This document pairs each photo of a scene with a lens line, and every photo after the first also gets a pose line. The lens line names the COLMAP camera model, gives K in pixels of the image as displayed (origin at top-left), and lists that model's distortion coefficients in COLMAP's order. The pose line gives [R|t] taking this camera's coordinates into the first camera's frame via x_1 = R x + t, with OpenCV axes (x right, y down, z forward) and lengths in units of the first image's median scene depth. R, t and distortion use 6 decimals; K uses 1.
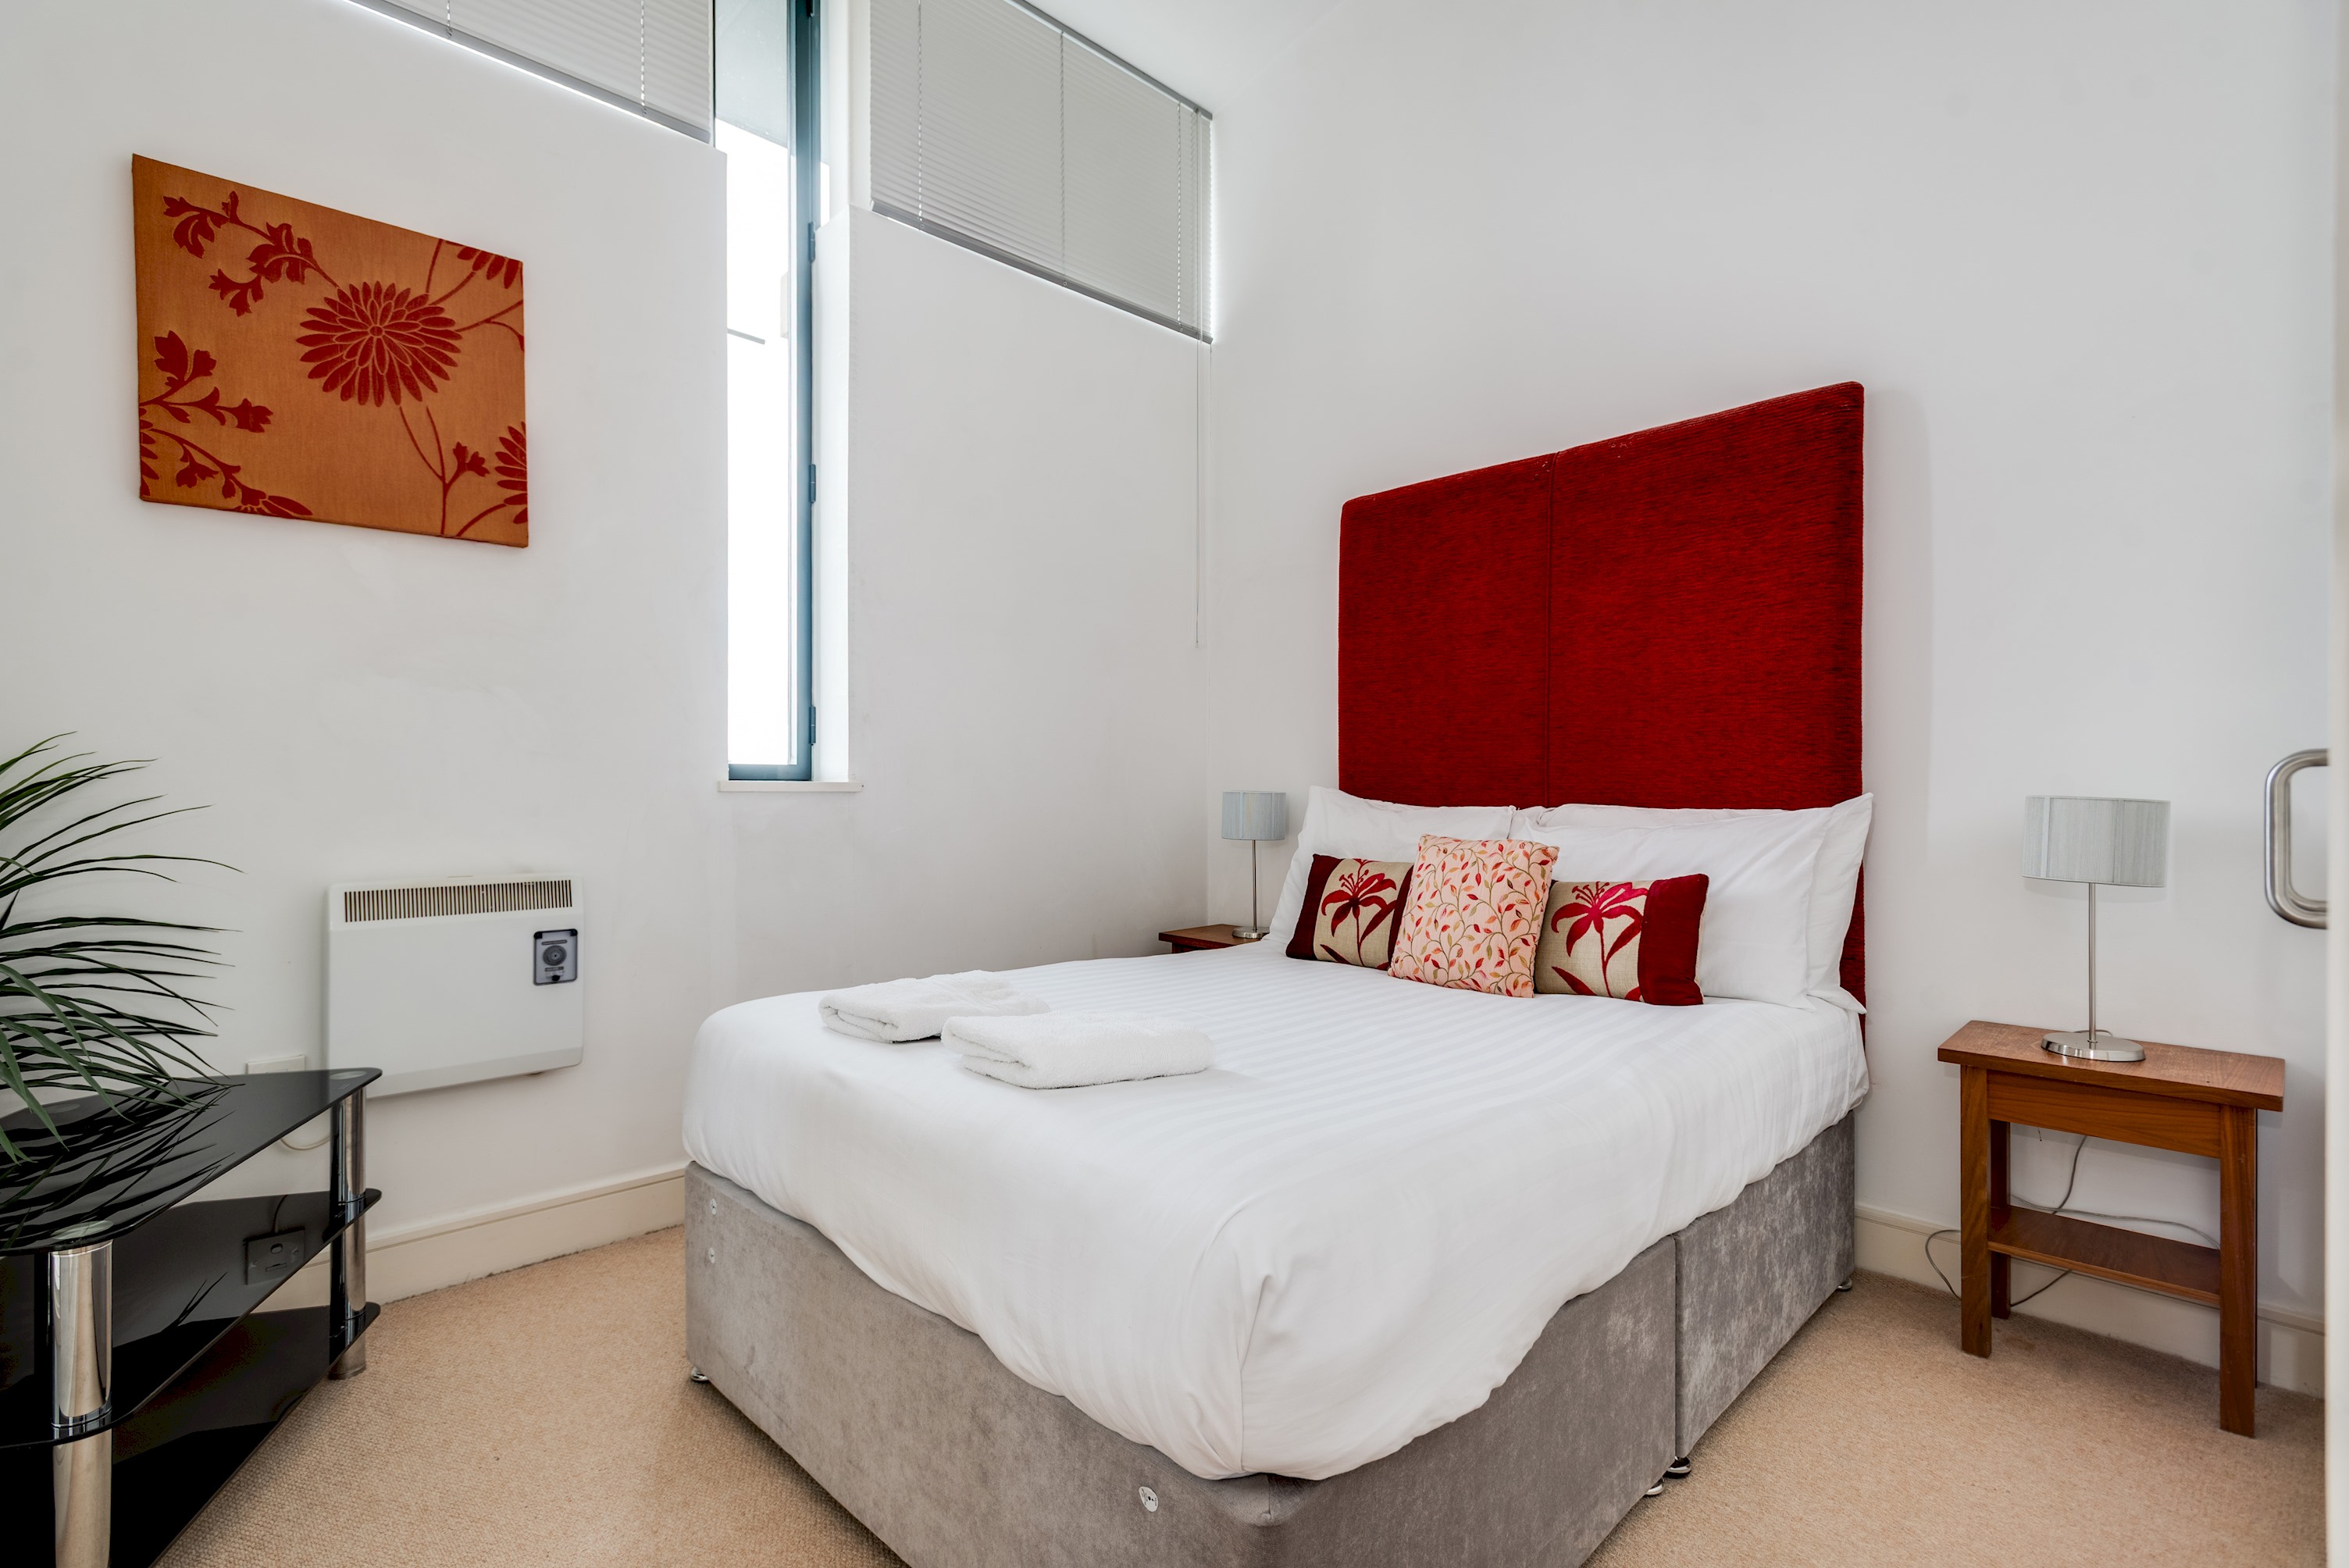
lens RADIAL K [[1139.5, 0, 1164.1], [0, 1139.5, 789.5], [0, 0, 1]] dist [0.009934, -0.000170]
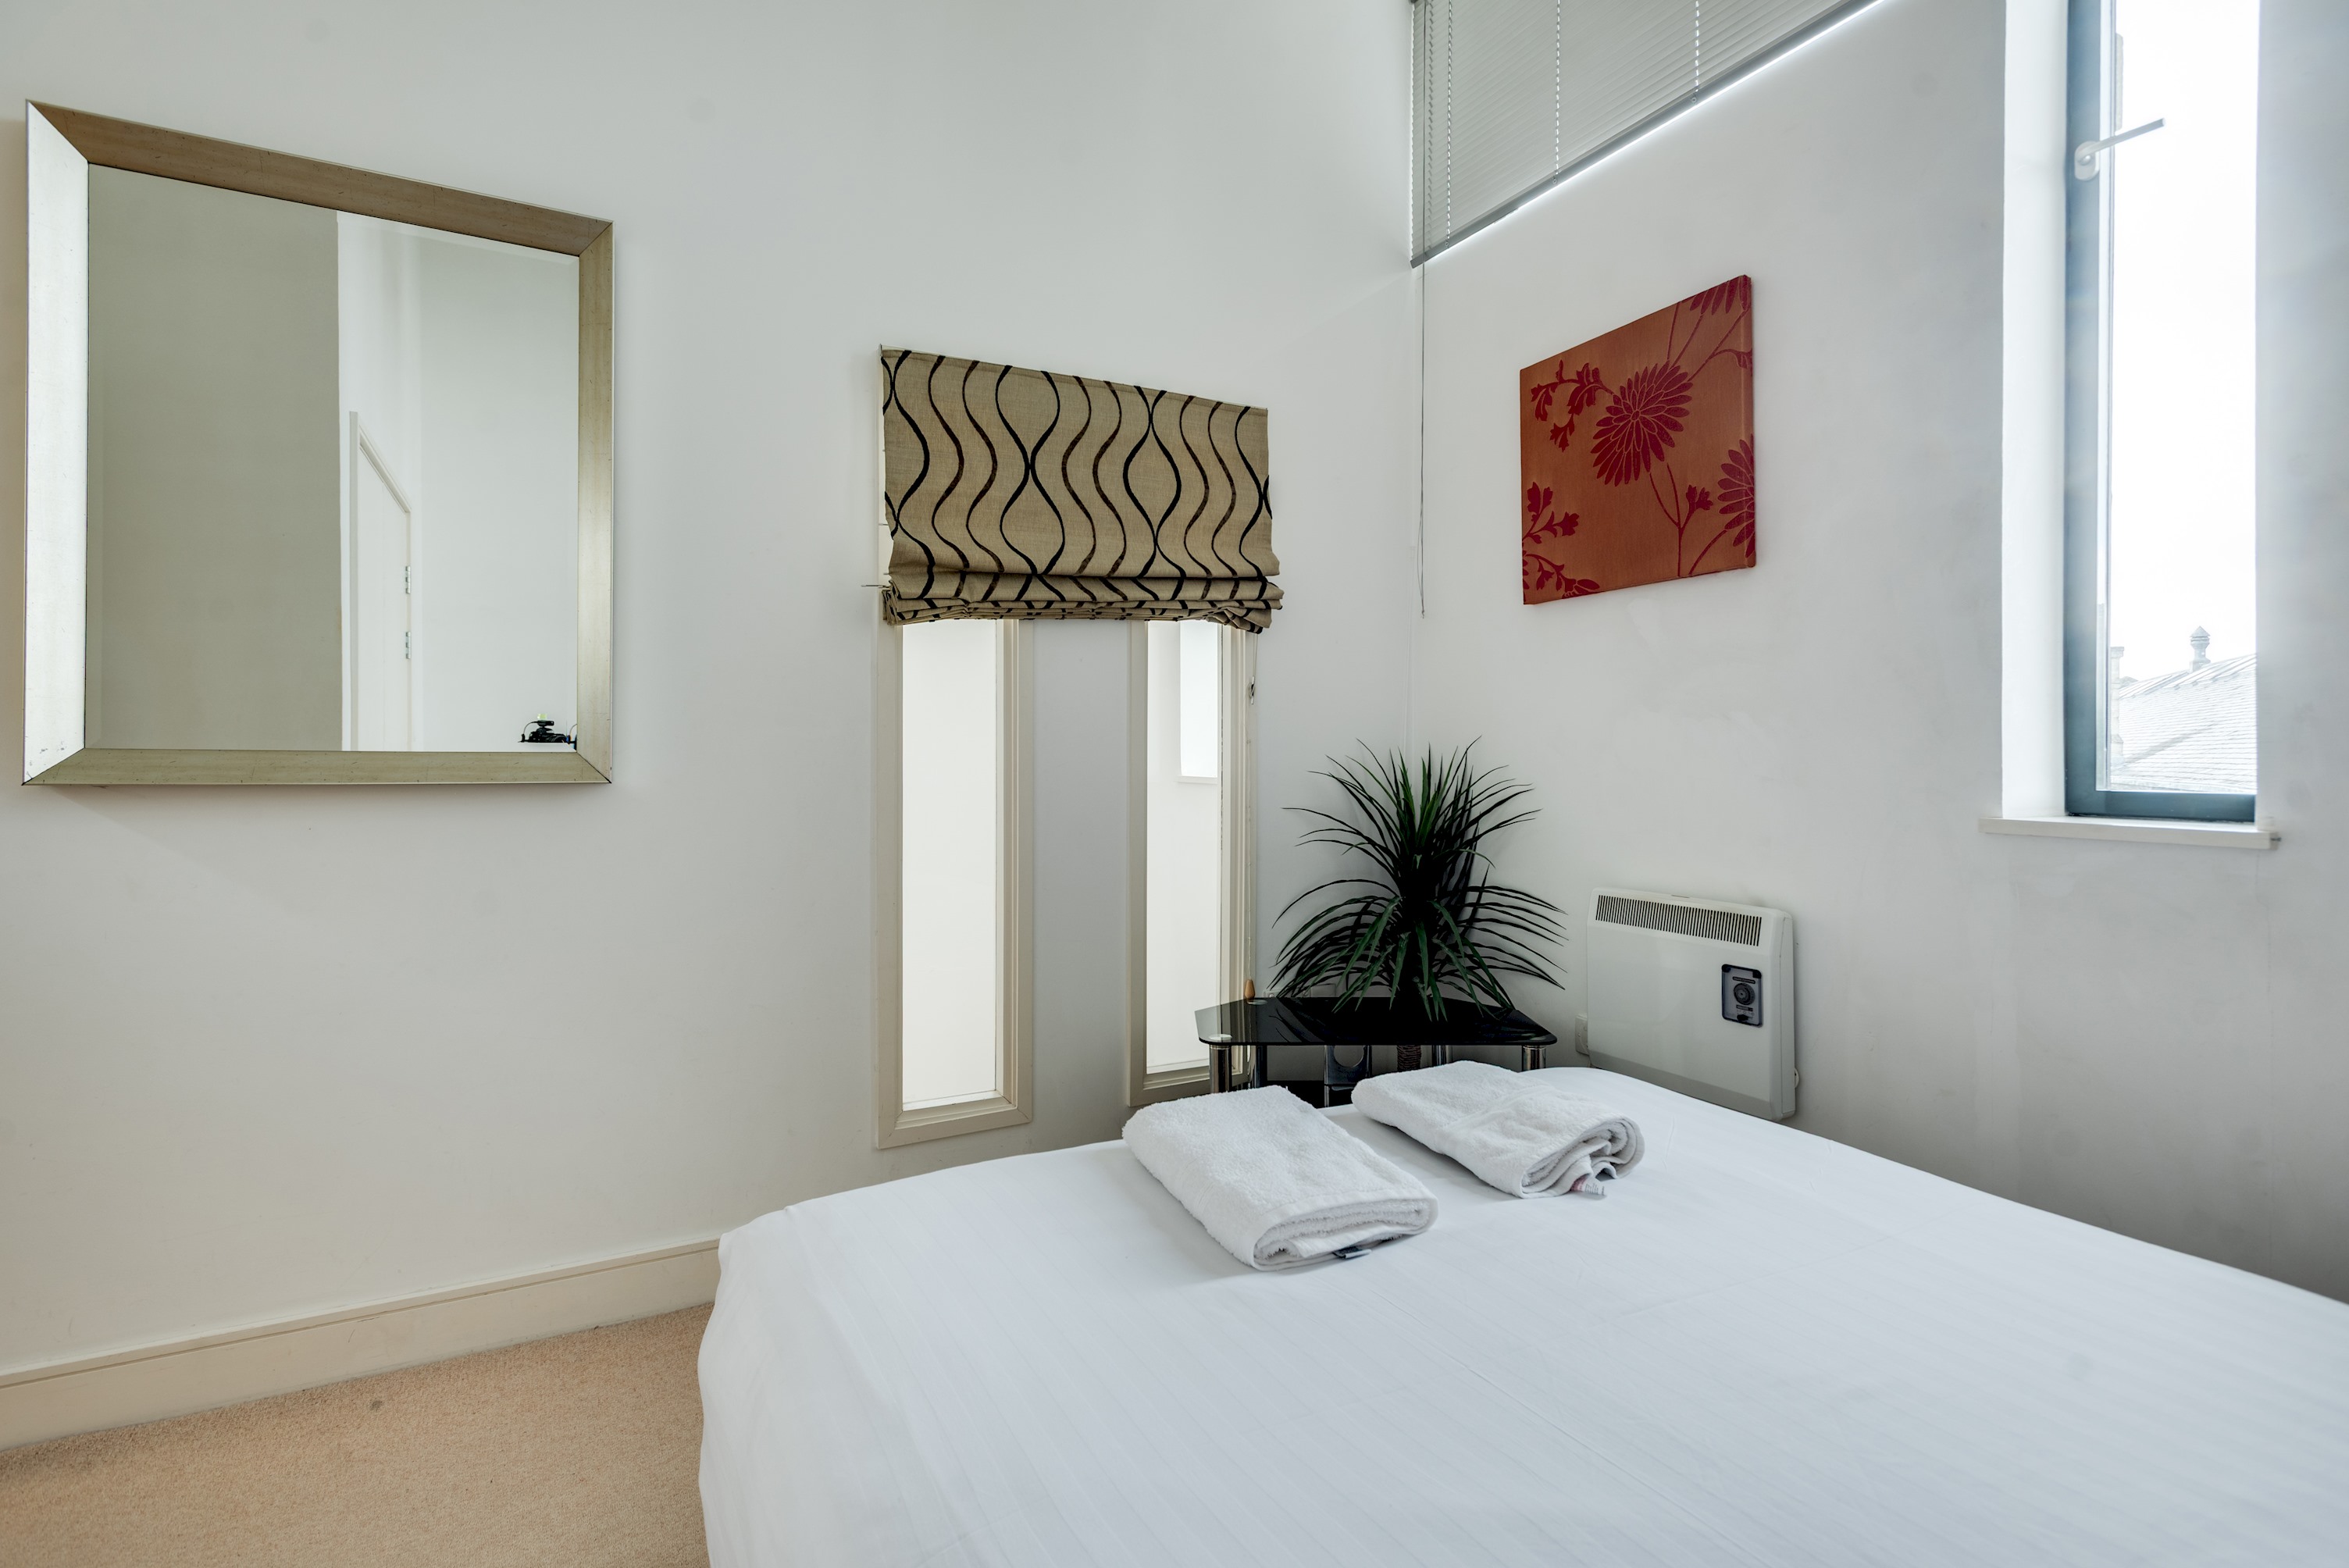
lens RADIAL K [[1139.5, 0, 1175.4], [0, 1139.5, 765.3], [0, 0, 1]] dist [0.009934, -0.000170]
pose [[-0.260207, -0.007176, -0.965526, 0.372473], [-0.015956, 0.999868, -0.003131, -0.024611], [0.965421, 0.014592, -0.260287, 0.585999]]
